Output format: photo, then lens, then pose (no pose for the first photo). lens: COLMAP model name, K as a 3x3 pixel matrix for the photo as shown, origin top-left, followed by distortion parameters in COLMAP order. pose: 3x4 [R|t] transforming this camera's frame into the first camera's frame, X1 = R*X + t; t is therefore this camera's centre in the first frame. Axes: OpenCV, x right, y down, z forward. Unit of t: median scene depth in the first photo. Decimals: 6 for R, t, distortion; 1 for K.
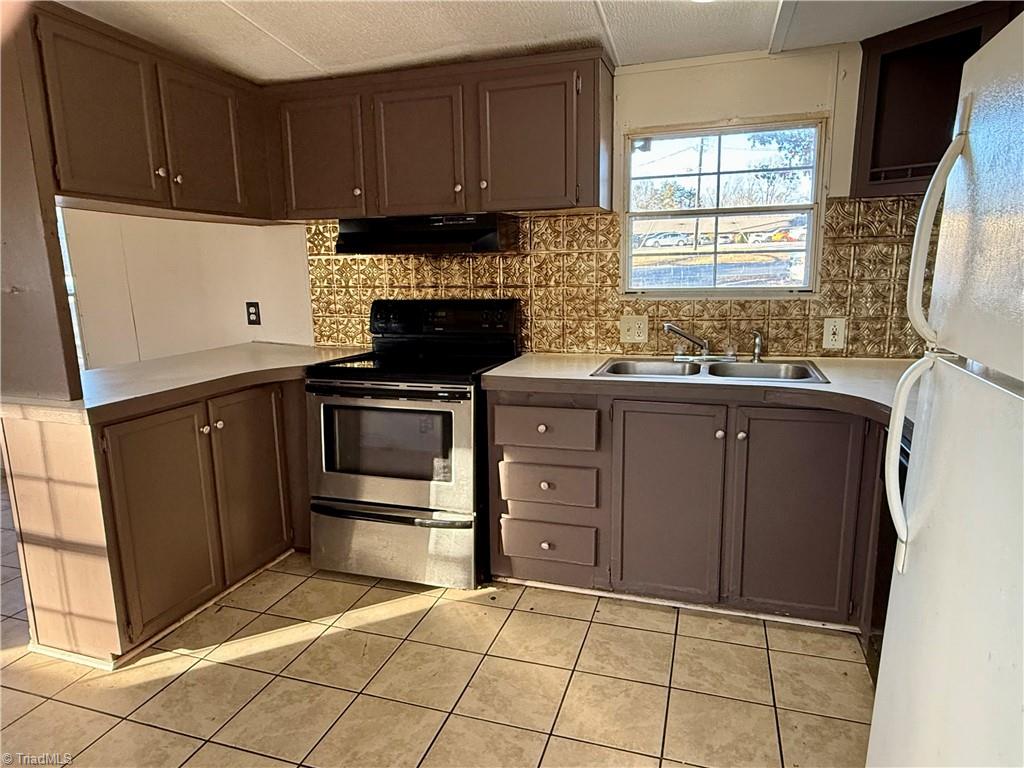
lens RADIAL K [[636.9, 0, 508.8], [0, 636.9, 387.2], [0, 0, 1]] dist [-0.004054, 0.000194]
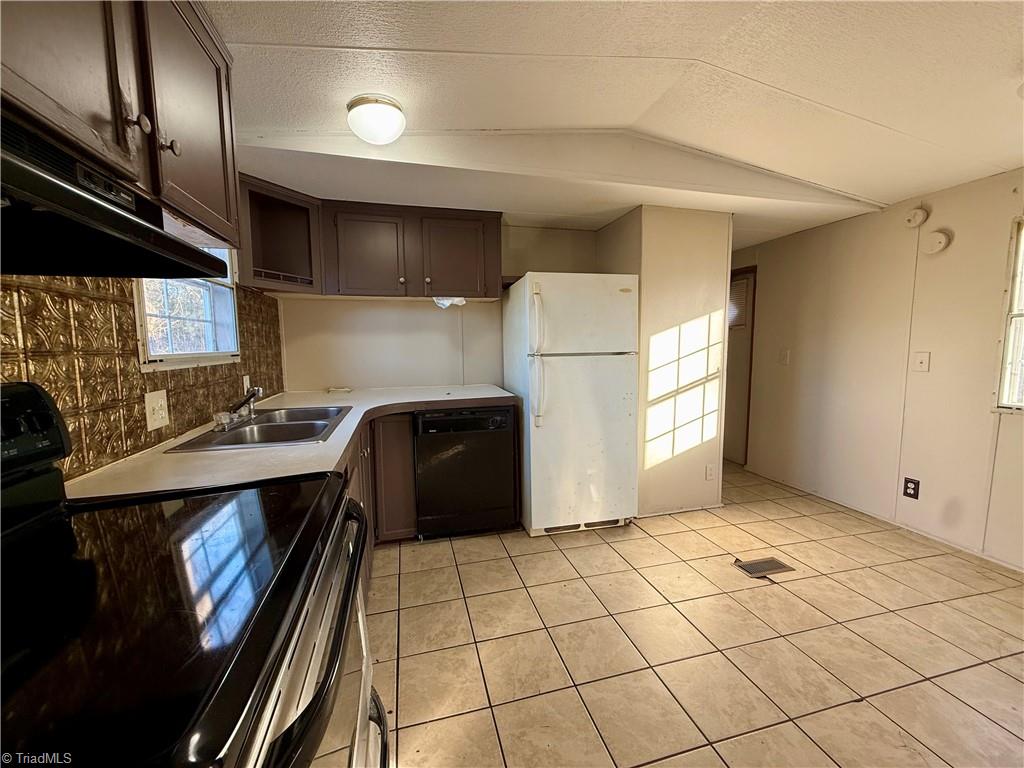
lens RADIAL K [[407.4, 0, 507.3], [0, 407.4, 382.2], [0, 0, 1]] dist [0.002238, -0.000058]
pose [[-0.534355, -0.054737, 0.843486, -0.471557], [0.181394, 0.967226, 0.177681, -0.148318], [-0.825567, 0.247948, -0.506913, 0.995886]]
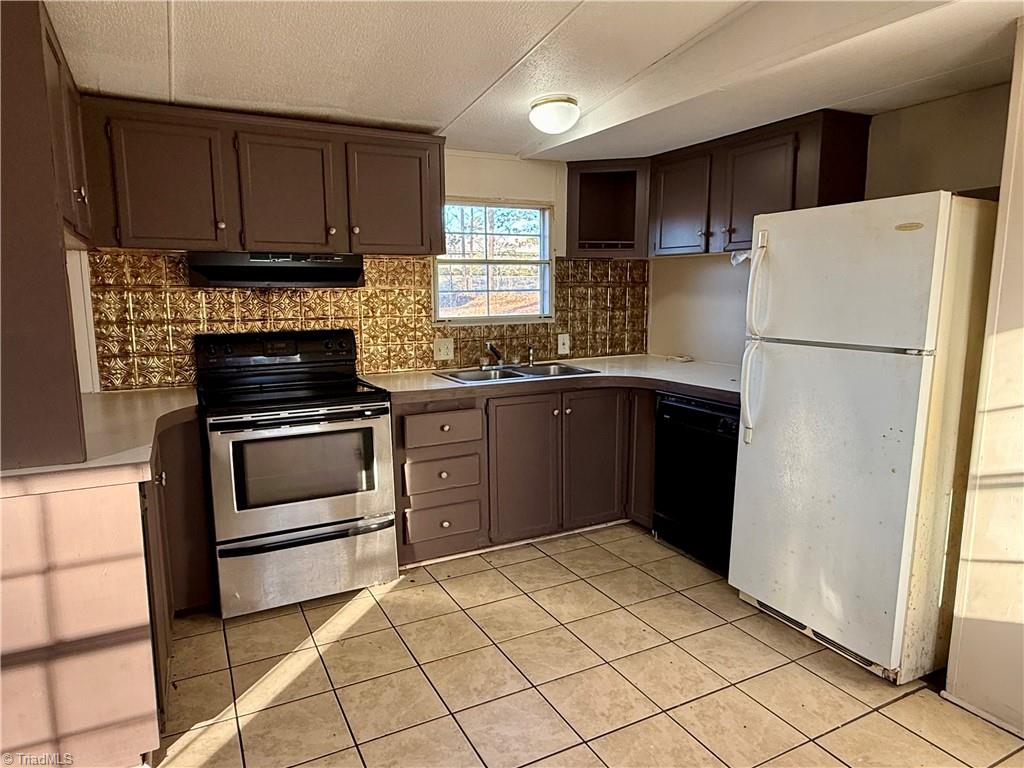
lens RADIAL K [[636.9, 0, 508.8], [0, 636.9, 387.2], [0, 0, 1]] dist [-0.004054, 0.000194]
pose [[0.700637, -0.095247, 0.707132, -0.691347], [0.127351, 0.991830, 0.007413, -0.009493], [-0.702061, 0.084860, 0.707043, 0.012937]]
